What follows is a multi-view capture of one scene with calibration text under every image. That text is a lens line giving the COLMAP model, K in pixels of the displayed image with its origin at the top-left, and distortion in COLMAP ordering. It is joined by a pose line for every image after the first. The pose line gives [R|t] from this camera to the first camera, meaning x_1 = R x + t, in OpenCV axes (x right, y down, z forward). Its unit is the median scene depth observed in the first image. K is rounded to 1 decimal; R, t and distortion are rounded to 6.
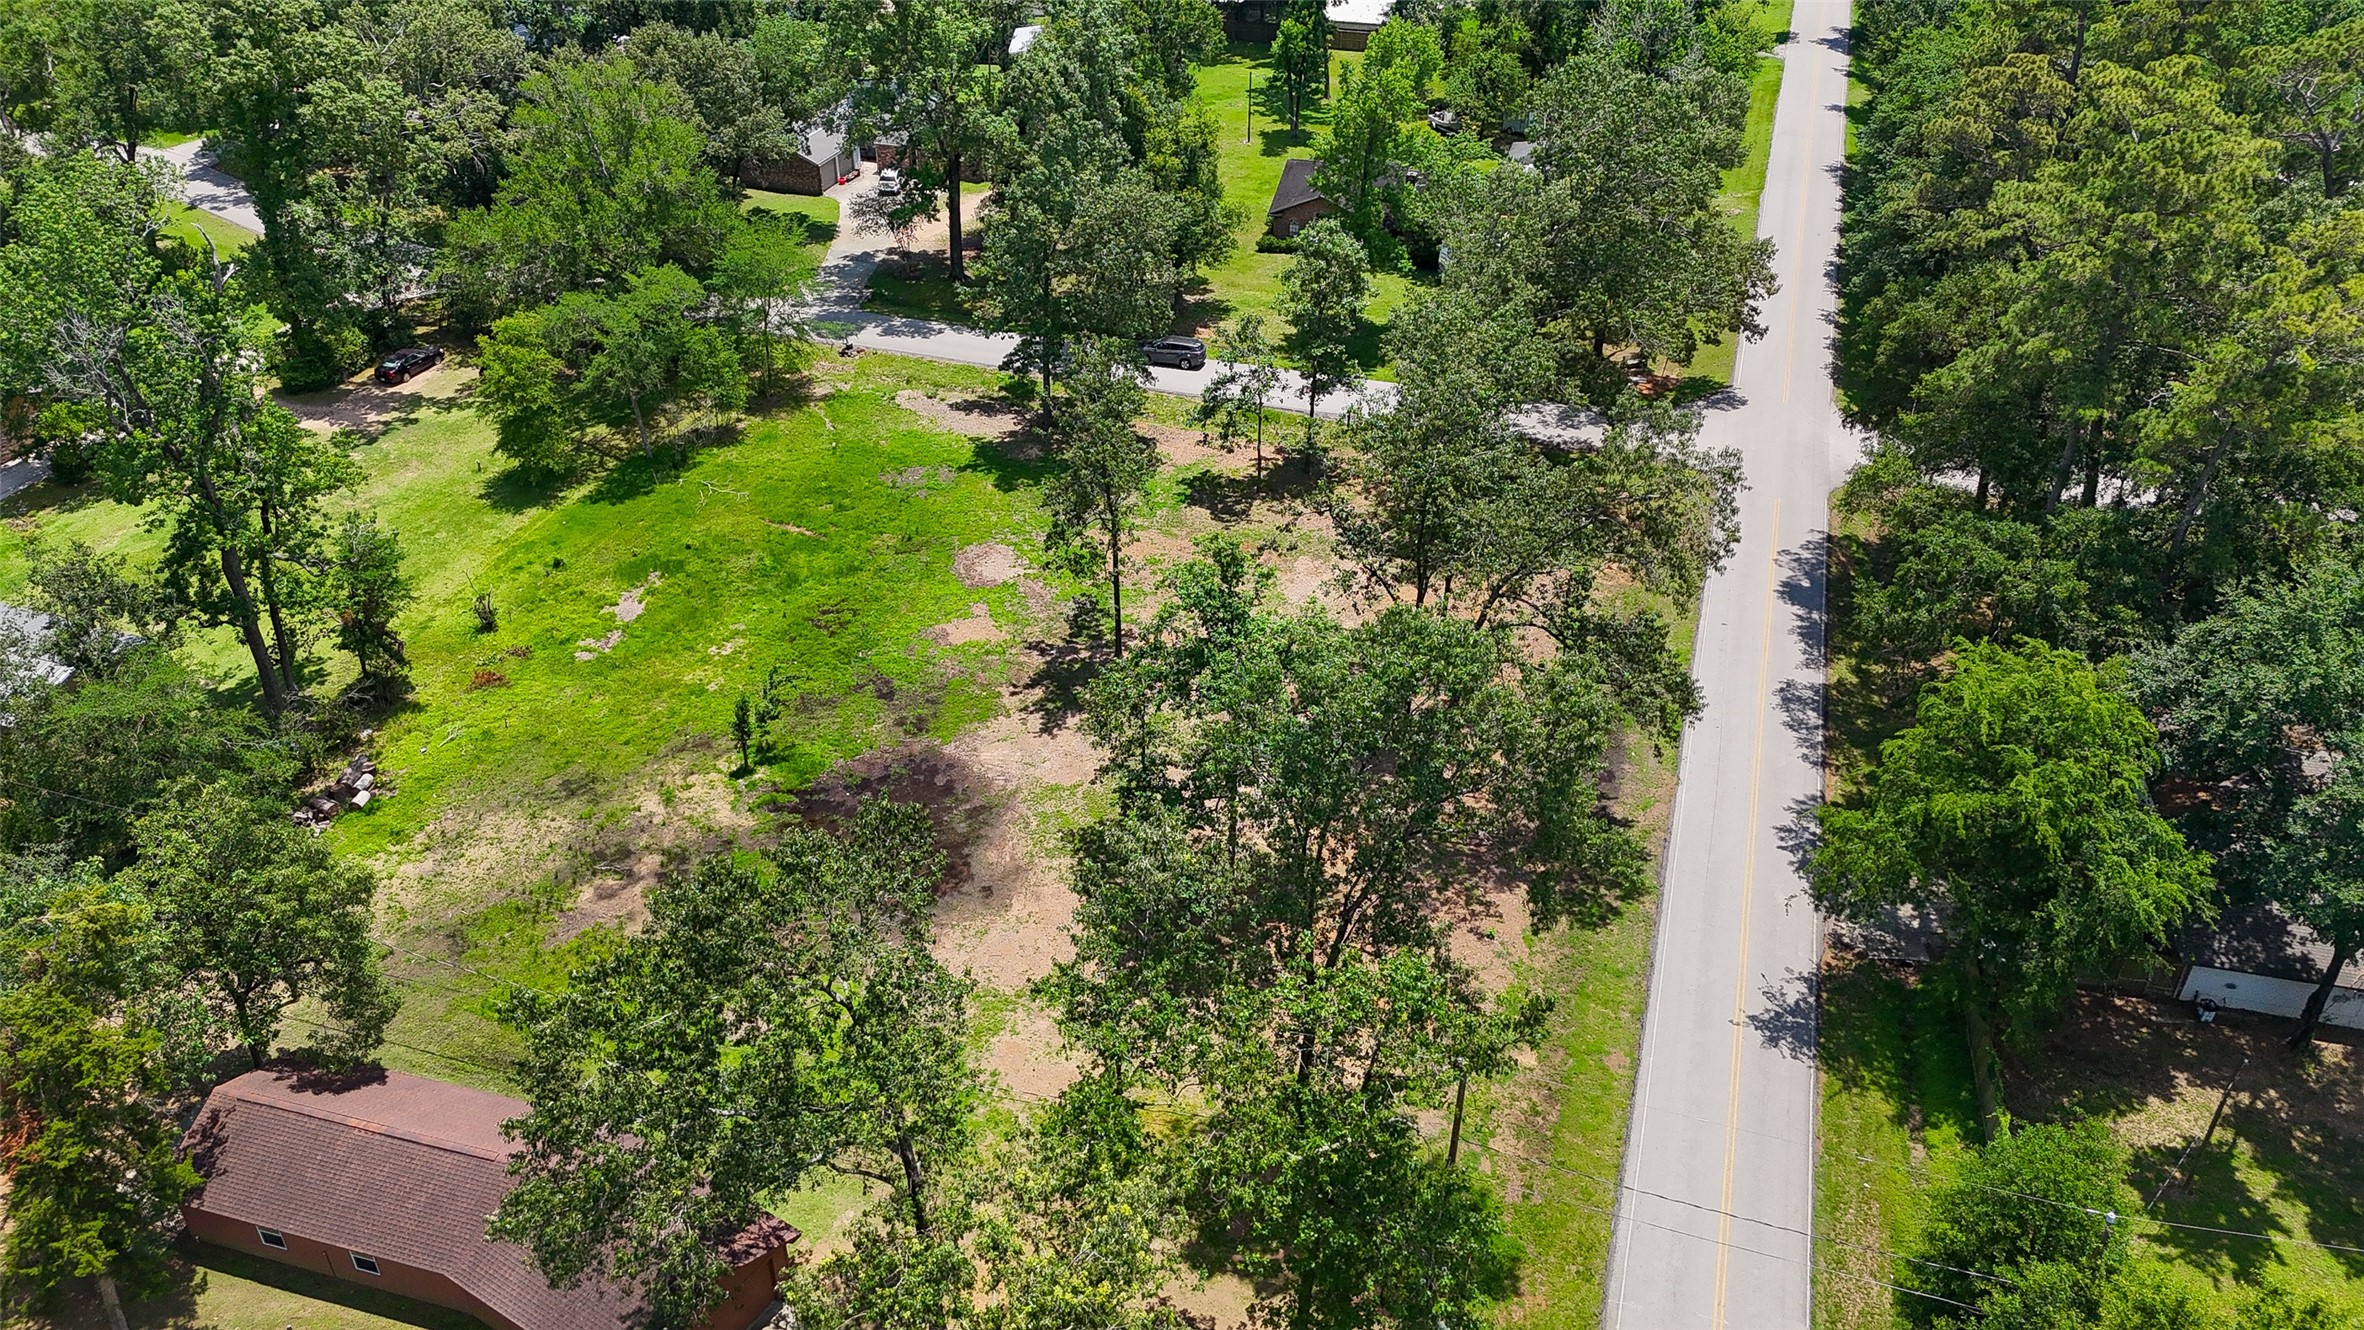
lens RADIAL K [[1722.9, 0, 1178.7], [0, 1722.9, 676.8], [0, 0, 1]] dist [0.100988, -0.101496]
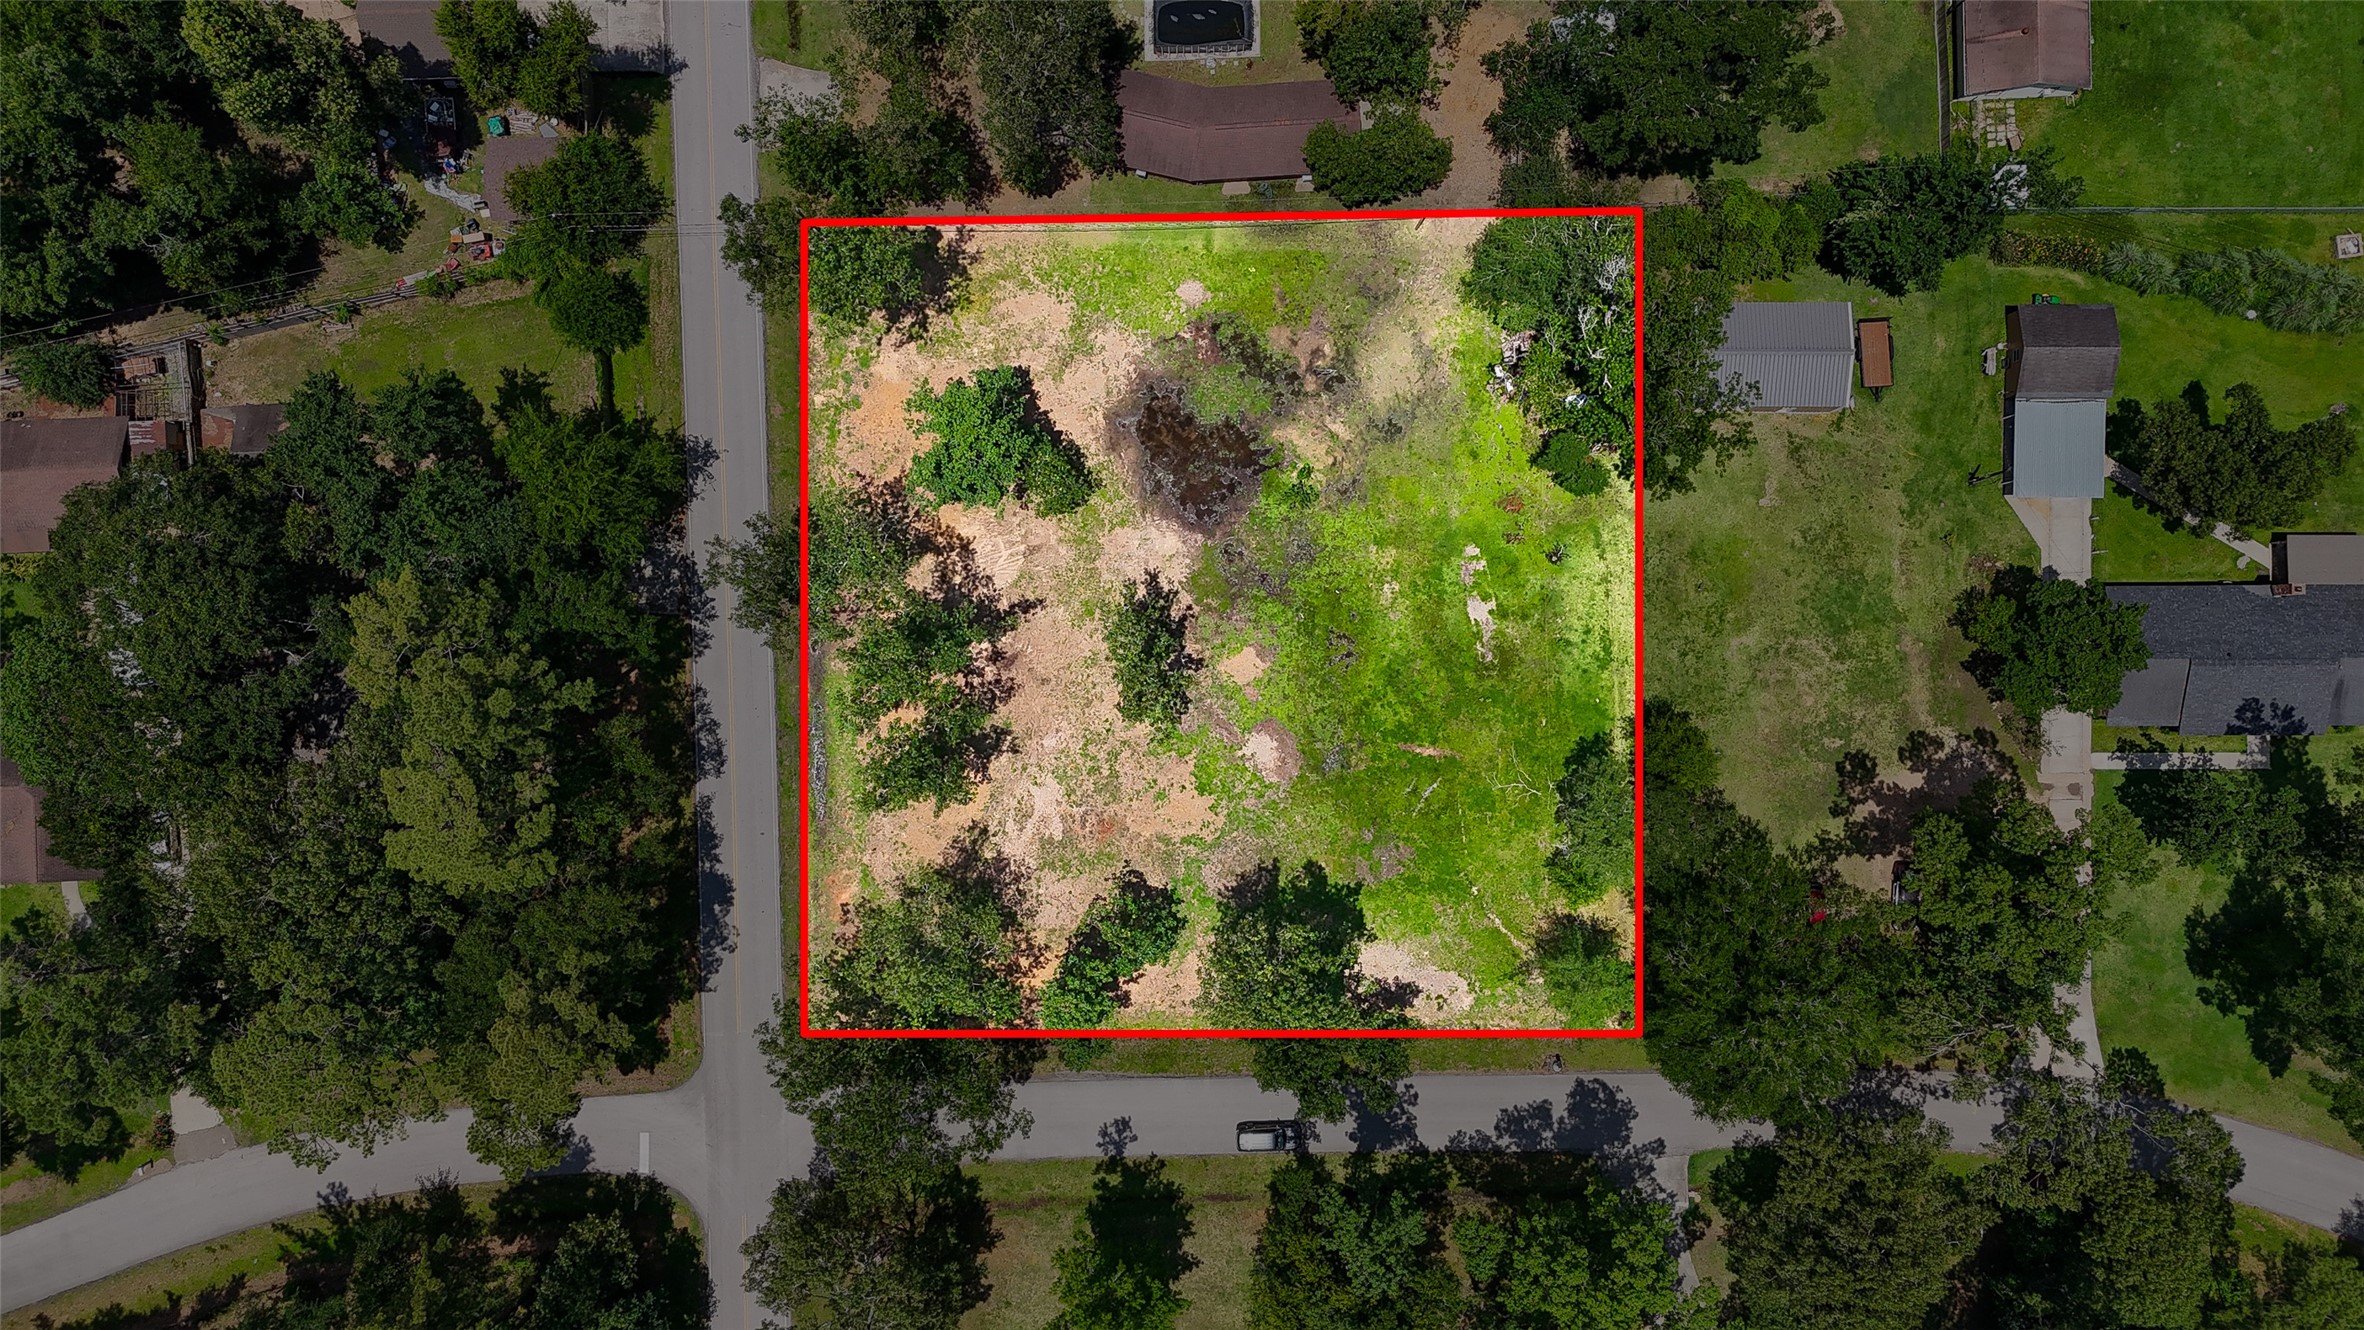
lens RADIAL K [[1728.2, 0, 1182.0], [0, 1728.2, 665.0], [0, 0, 1]] dist [0.115961, -0.099502]
pose [[-0.941206, 0.337050, 0.023000, -0.109890], [-0.163758, -0.514718, 0.841575, -1.338632], [0.295491, 0.788329, 0.539650, 0.202348]]
